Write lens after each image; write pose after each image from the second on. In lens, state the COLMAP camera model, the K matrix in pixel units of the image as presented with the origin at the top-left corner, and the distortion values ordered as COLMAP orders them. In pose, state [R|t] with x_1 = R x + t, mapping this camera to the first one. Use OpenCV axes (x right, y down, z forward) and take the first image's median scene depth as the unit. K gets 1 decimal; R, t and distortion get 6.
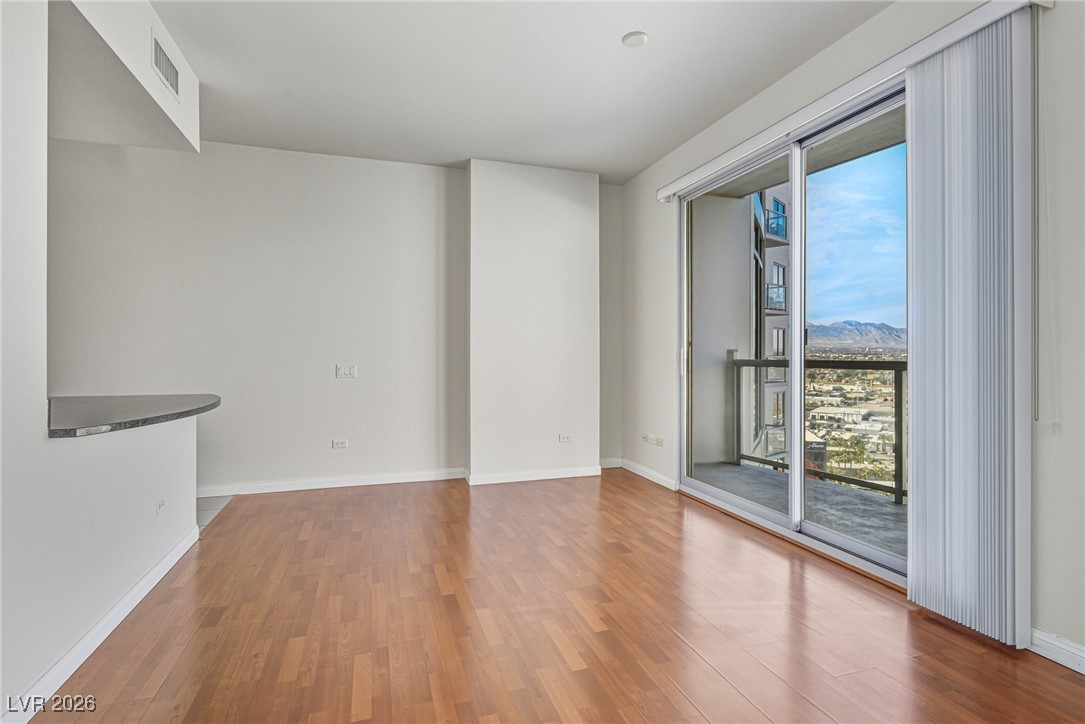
lens RADIAL K [[515.8, 0, 534.2], [0, 515.8, 352.8], [0, 0, 1]] dist [0.008069, 0.000002]
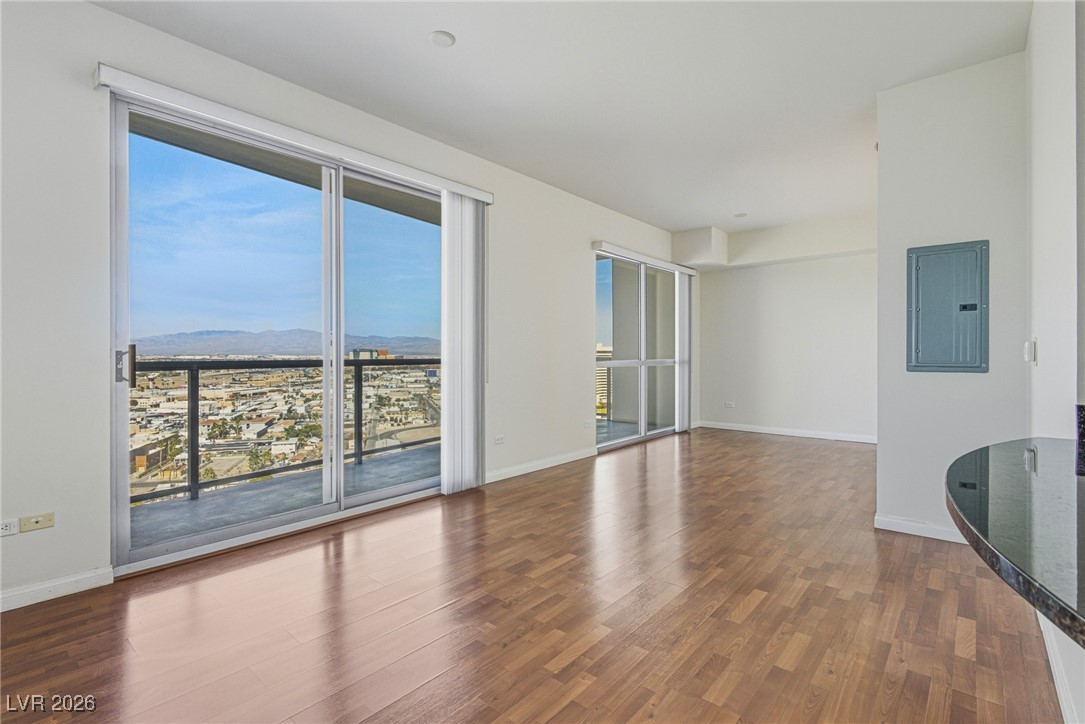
lens RADIAL K [[500.5, 0, 544.1], [0, 500.5, 360.1], [0, 0, 1]] dist [0.015783, -0.008165]
pose [[-0.526283, -0.011804, 0.850227, -0.471084], [-0.001303, 0.999914, 0.013075, 0.002003], [-0.850308, 0.005773, -0.526253, 0.873908]]
